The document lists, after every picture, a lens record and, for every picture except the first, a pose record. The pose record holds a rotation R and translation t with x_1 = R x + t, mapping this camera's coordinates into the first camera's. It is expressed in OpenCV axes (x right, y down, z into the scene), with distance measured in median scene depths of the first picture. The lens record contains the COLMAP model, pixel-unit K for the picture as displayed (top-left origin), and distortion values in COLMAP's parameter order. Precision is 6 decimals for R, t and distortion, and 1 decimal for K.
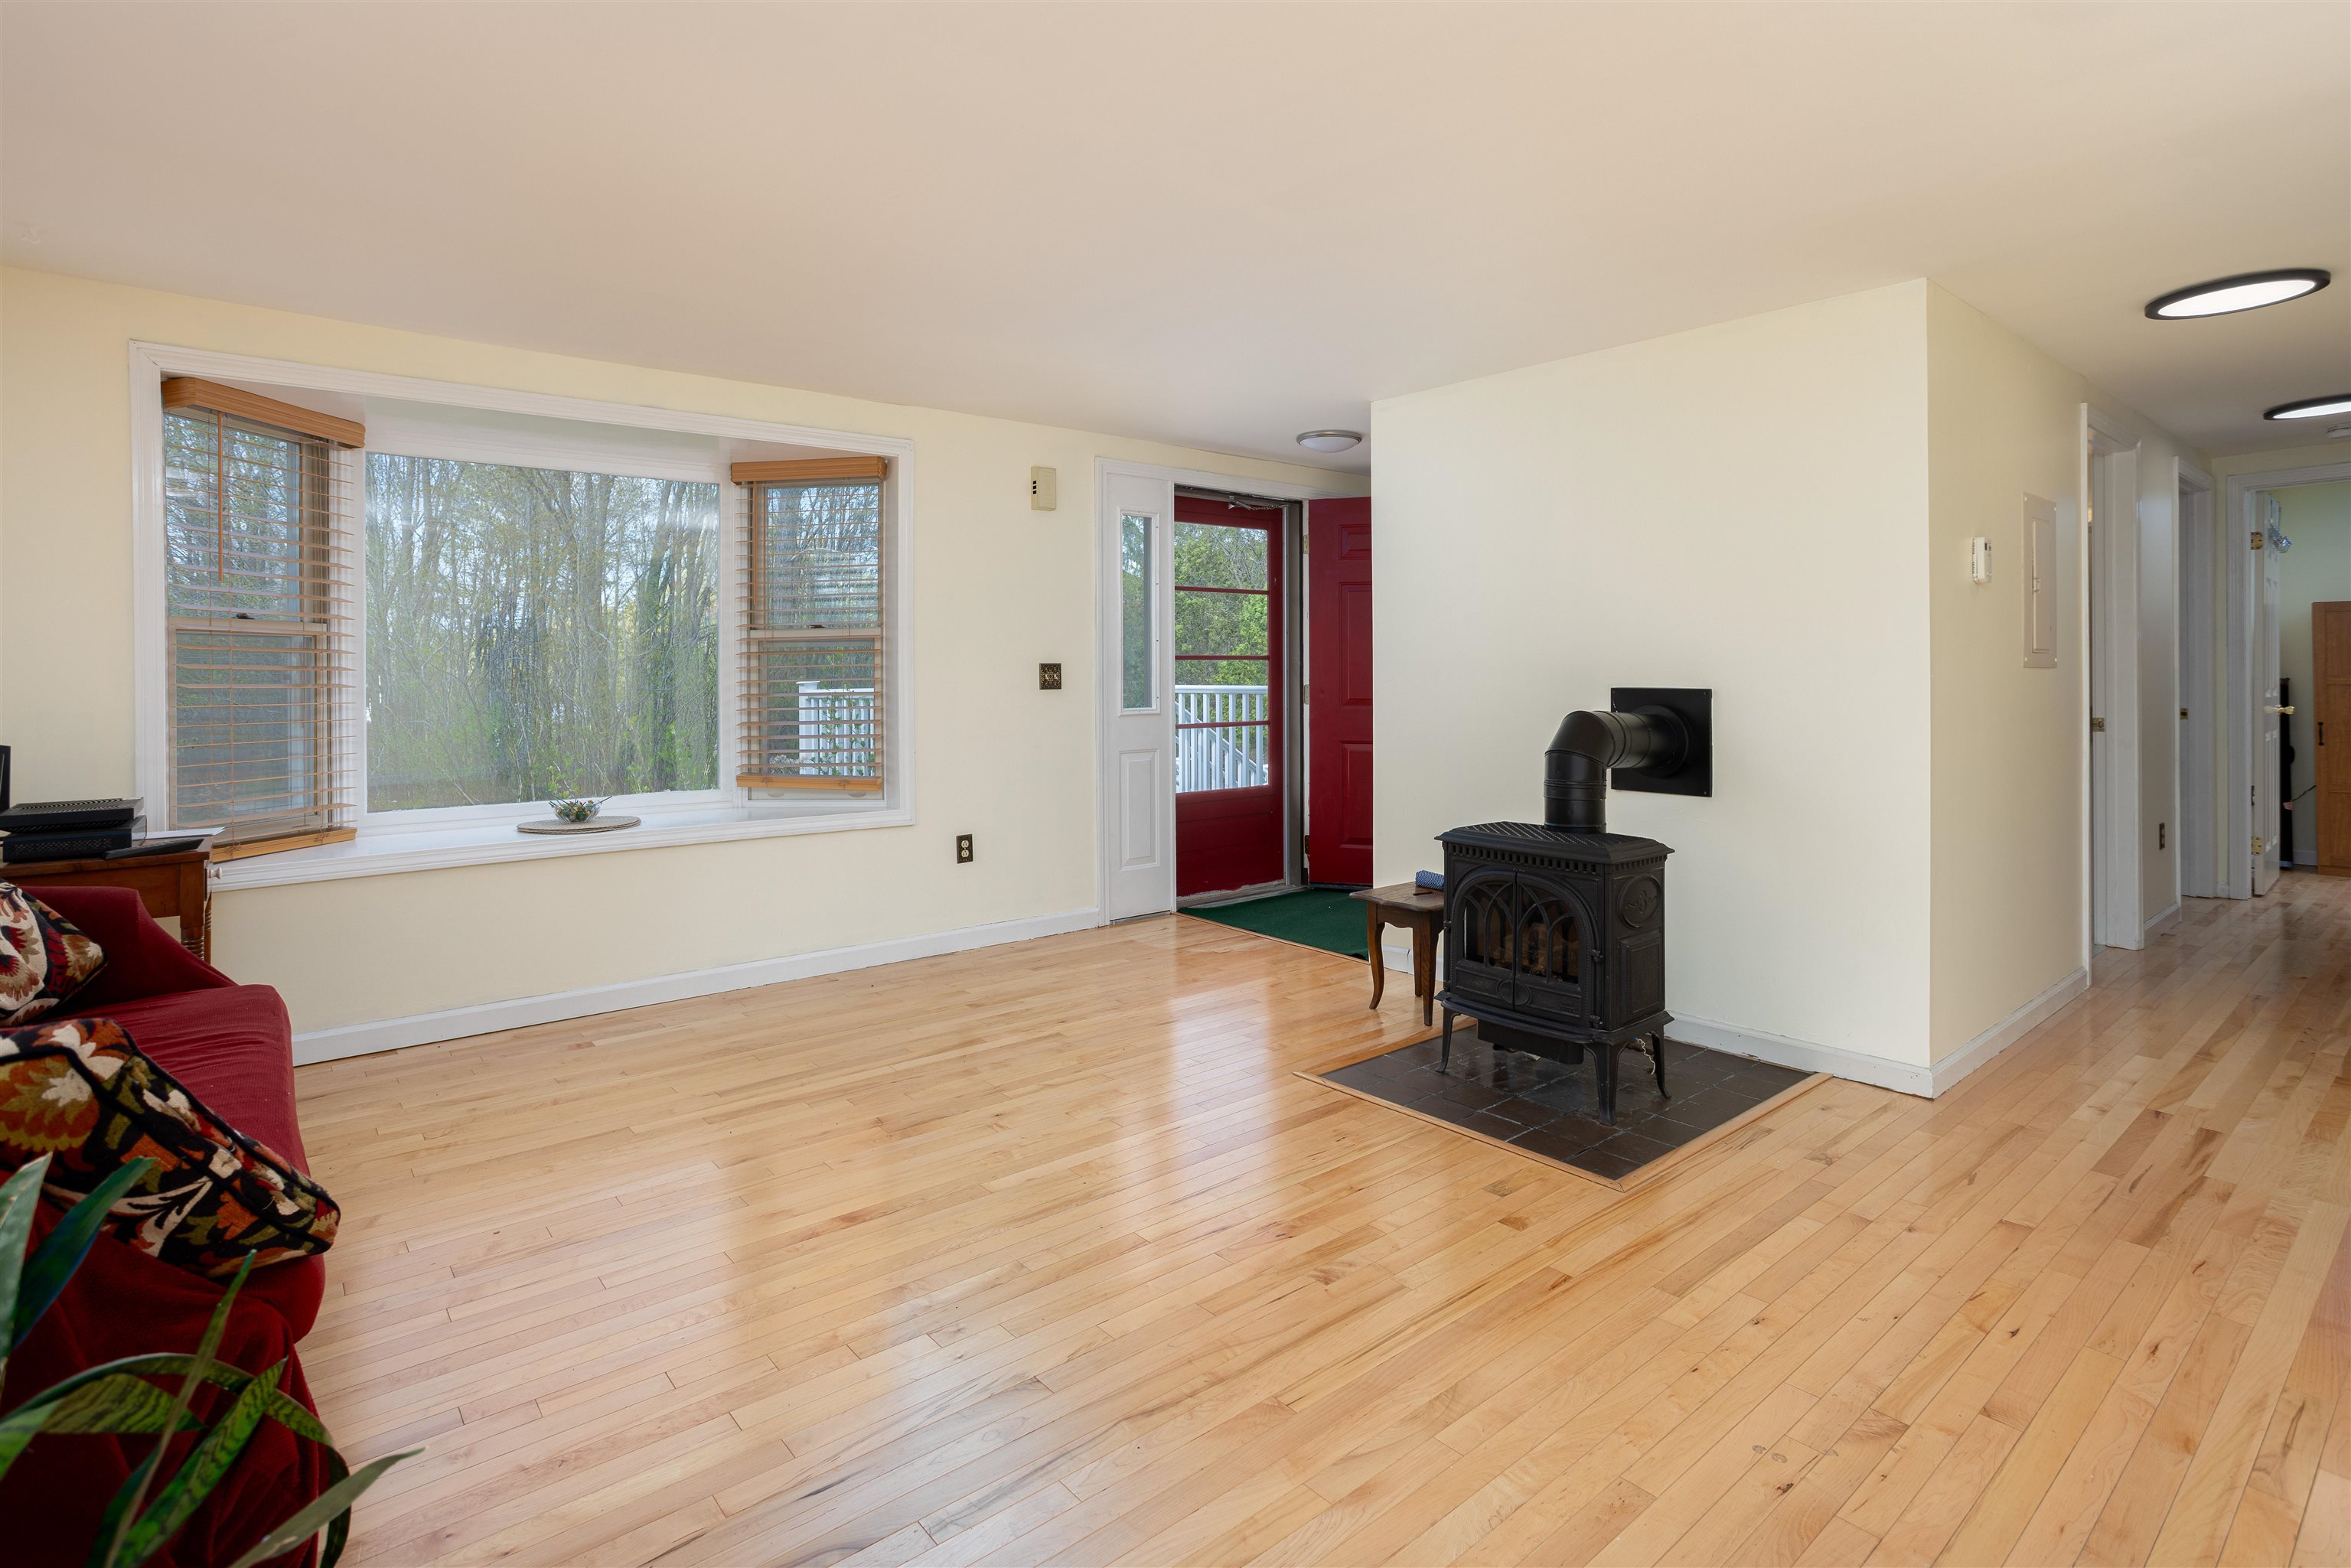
lens RADIAL K [[1189.6, 0, 1175.0], [0, 1189.6, 680.9], [0, 0, 1]] dist [-0.038399, 0.026916]
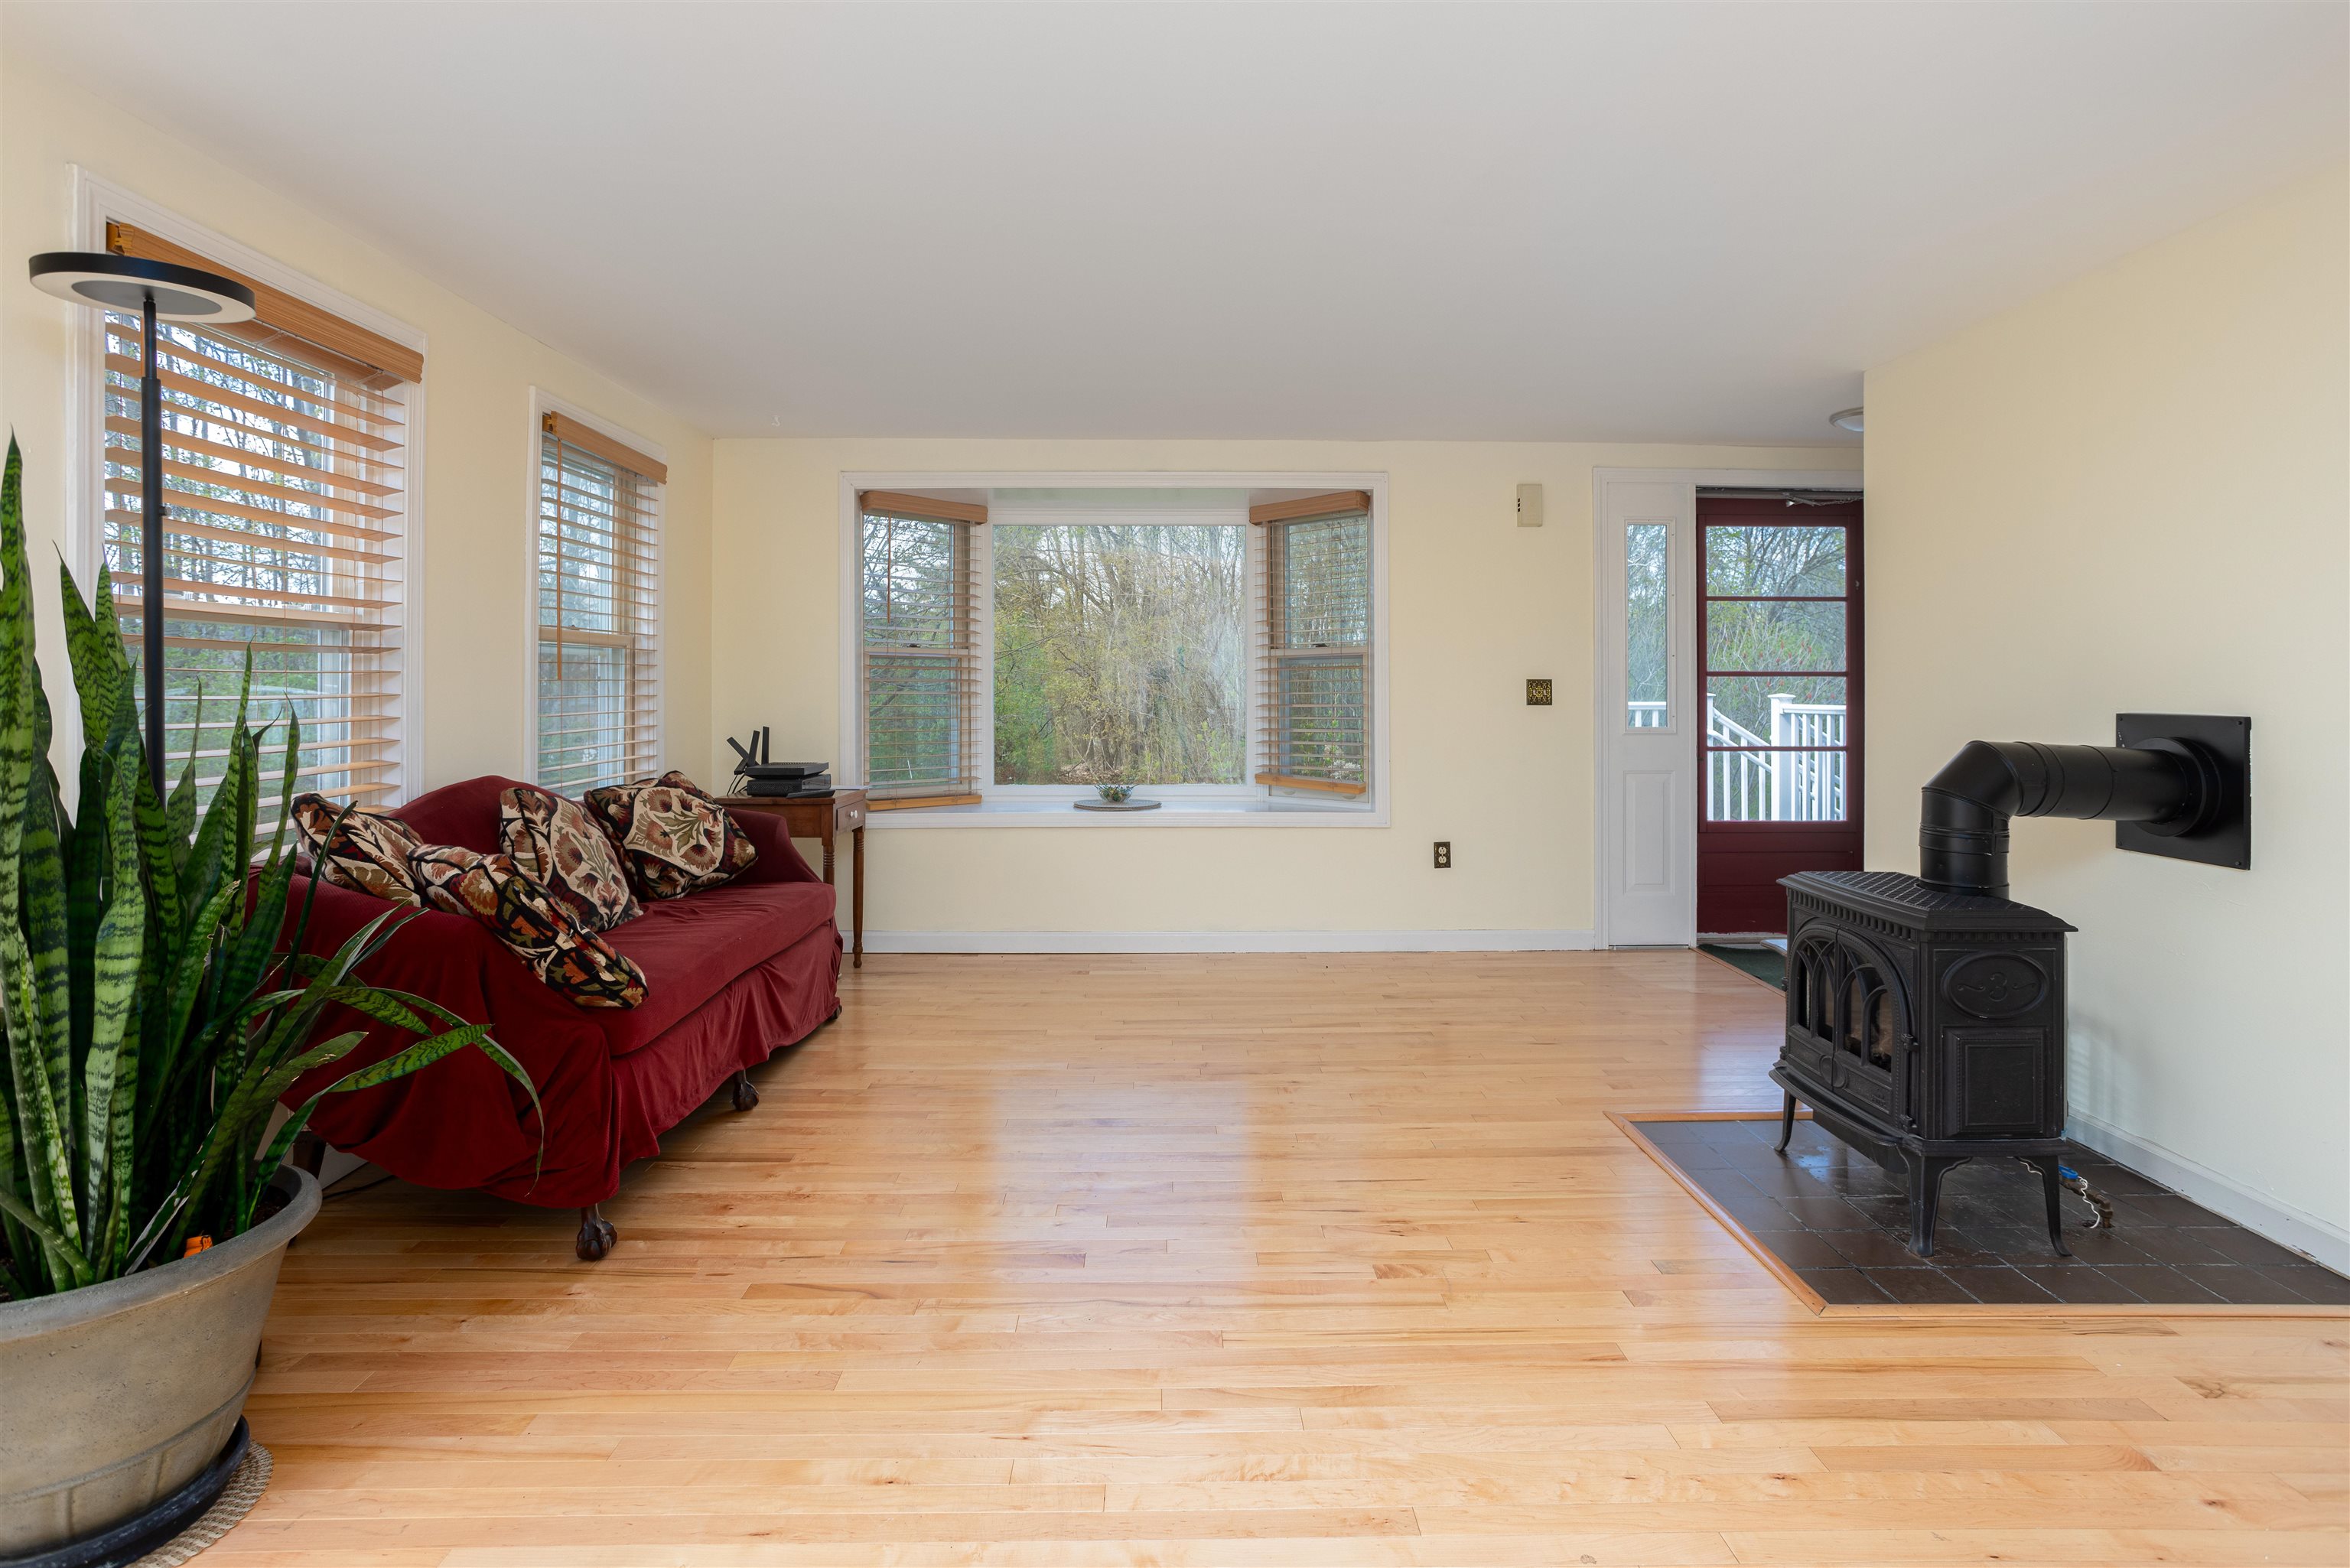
lens RADIAL K [[1189.0, 0, 1174.5], [0, 1189.0, 680.9], [0, 0, 1]] dist [-0.038399, 0.026916]
pose [[0.777216, 0.004273, -0.629219, 0.371701], [-0.011012, 0.999916, -0.006812, -0.003669], [0.629138, 0.012223, 0.777198, 0.041147]]
